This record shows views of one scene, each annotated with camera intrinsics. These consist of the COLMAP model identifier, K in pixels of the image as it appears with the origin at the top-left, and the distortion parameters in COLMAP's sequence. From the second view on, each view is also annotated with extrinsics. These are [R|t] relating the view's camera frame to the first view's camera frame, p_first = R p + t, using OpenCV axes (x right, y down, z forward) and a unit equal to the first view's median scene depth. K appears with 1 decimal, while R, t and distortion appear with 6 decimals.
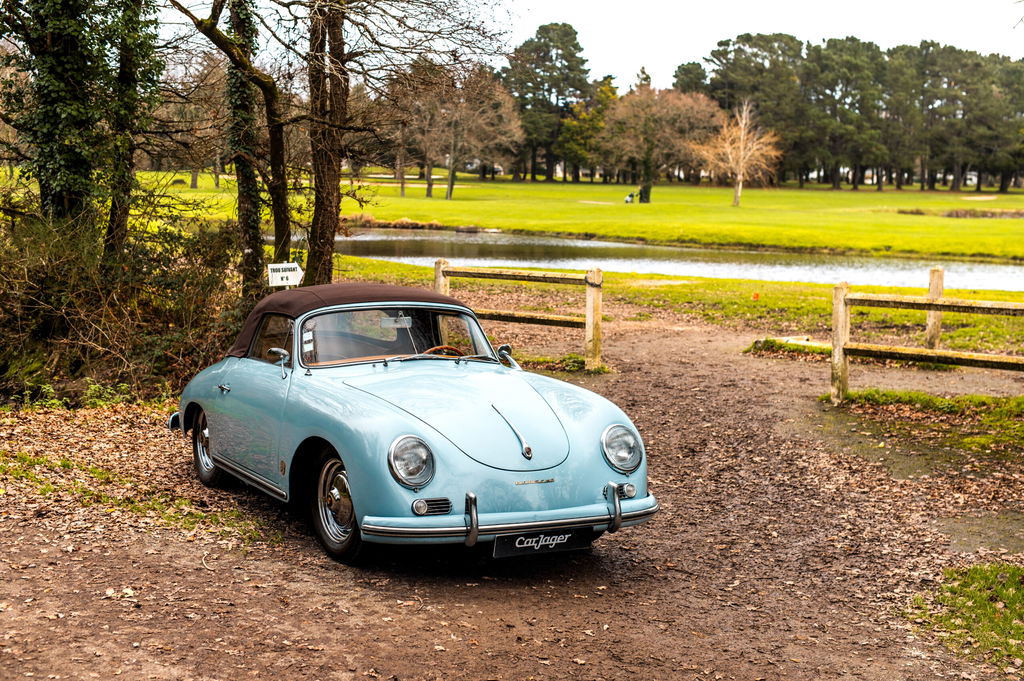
lens RADIAL K [[1417.3, 0, 515.4], [0, 1417.3, 329.0], [0, 0, 1]] dist [0.006389, 0.000000]
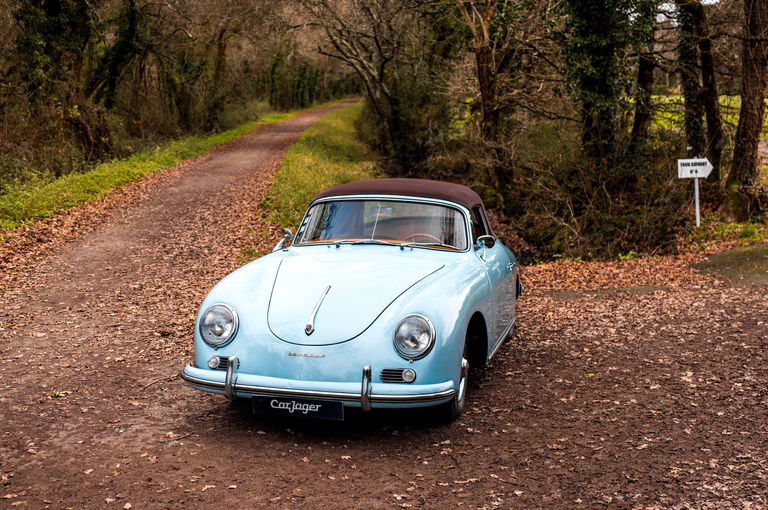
lens RADIAL K [[1063.0, 0, 396.5], [0, 1063.0, 257.7], [0, 0, 1]] dist [0.006389, 0.000000]
pose [[0.713963, 0.066959, -0.696974, 0.669937], [-0.031692, 0.997487, 0.063366, -0.028799], [0.699465, -0.023152, 0.714291, 0.440238]]
